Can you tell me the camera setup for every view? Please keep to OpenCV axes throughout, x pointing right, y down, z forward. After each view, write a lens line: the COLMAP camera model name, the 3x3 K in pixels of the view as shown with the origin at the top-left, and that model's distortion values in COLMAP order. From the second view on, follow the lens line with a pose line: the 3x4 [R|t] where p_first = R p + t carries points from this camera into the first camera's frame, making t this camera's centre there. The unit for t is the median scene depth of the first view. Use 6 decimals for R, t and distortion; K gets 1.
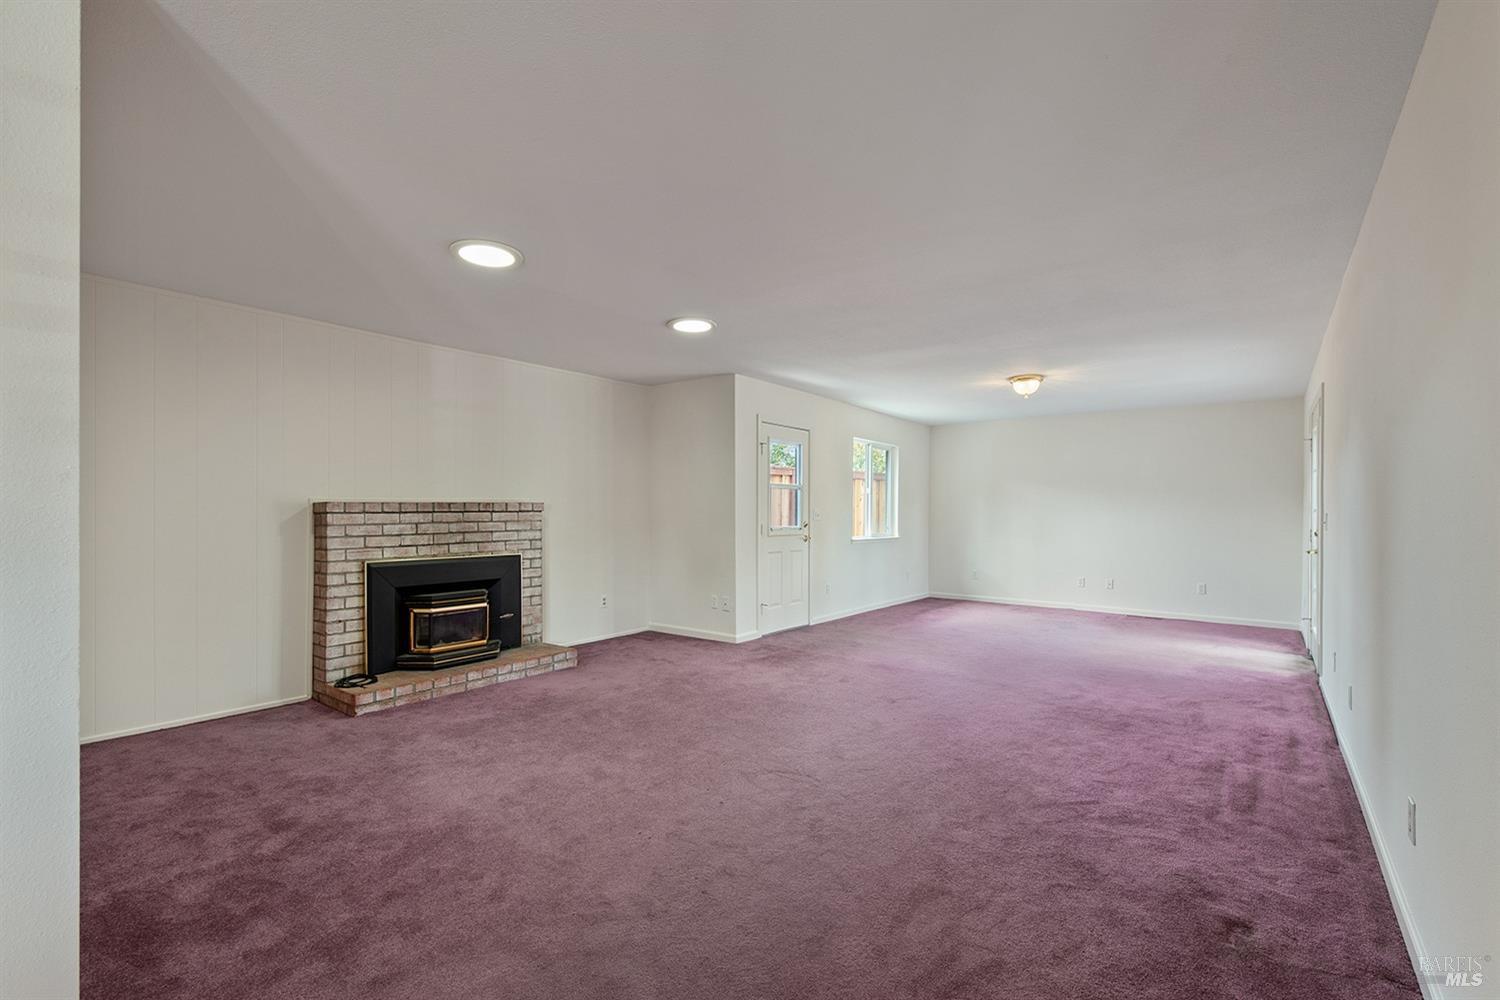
lens RADIAL K [[662.7, 0, 751.7], [0, 662.7, 511.2], [0, 0, 1]] dist [0.003595, -0.000027]
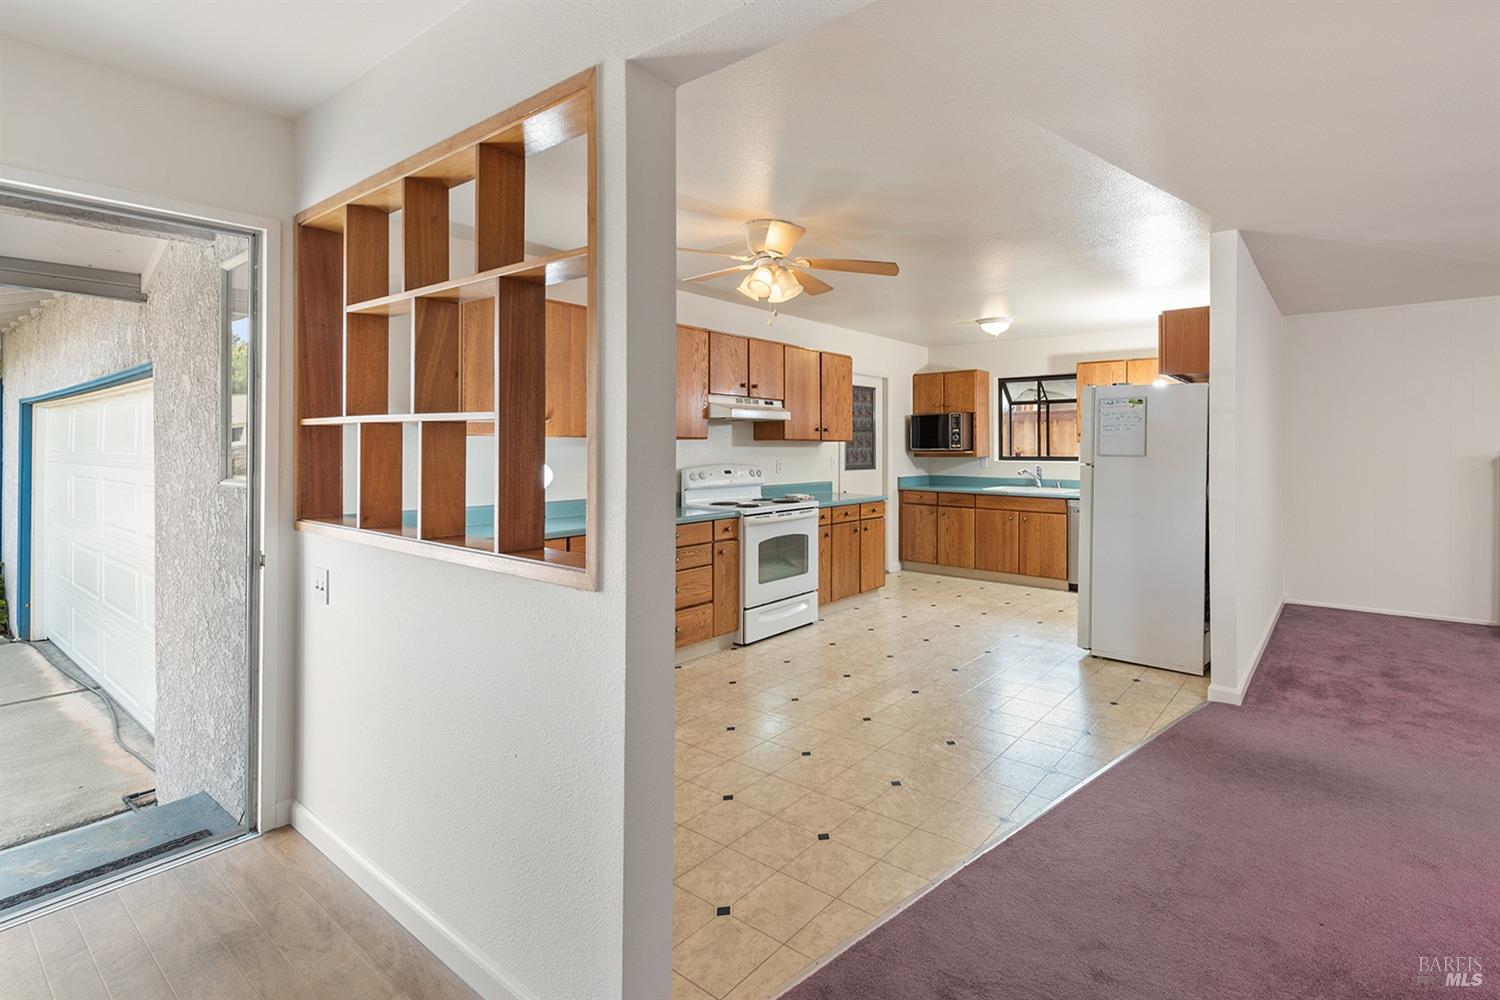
lens RADIAL K [[715.1, 0, 810.2], [0, 715.1, 438.1], [0, 0, 1]] dist [0.000567, 0.000041]
pose [[-0.019604, -0.013570, -0.999716, 0.480319], [-0.000777, 0.999908, -0.013558, -0.024282], [0.999808, 0.000511, -0.019612, -0.149418]]
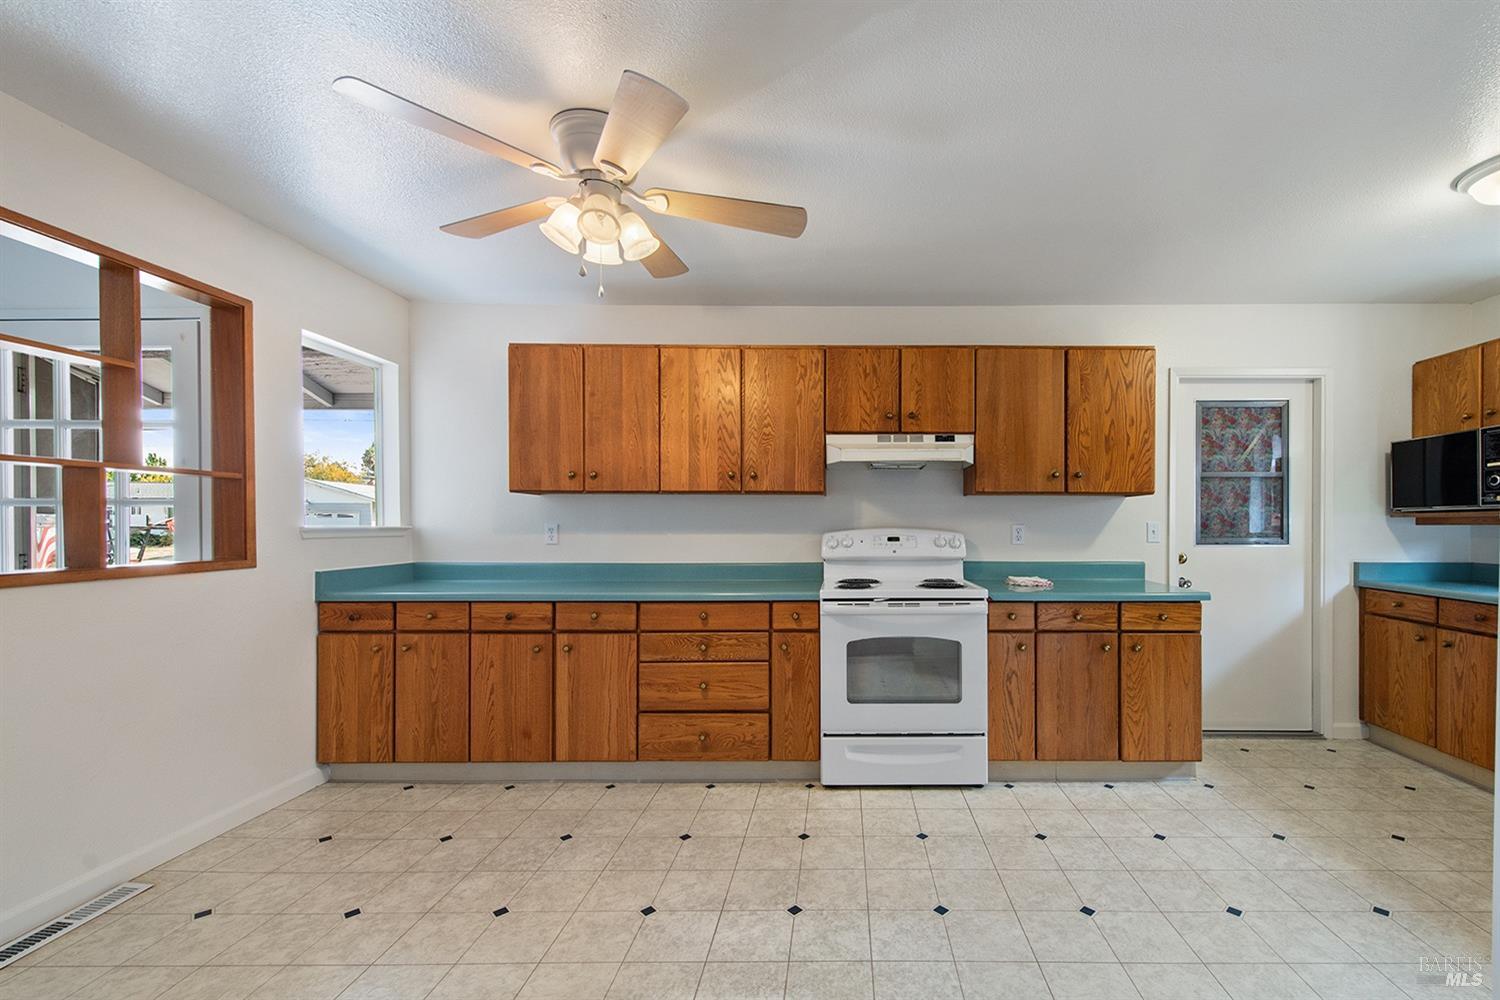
lens RADIAL K [[594.1, 0, 845.3], [0, 594.1, 530.2], [0, 0, 1]] dist [0.010392, 0.000015]
pose [[-0.807977, 0.001826, -0.589211, -0.182475], [-0.003047, 0.999969, 0.007277, -0.001544], [0.589206, 0.007675, -0.807946, 0.210858]]
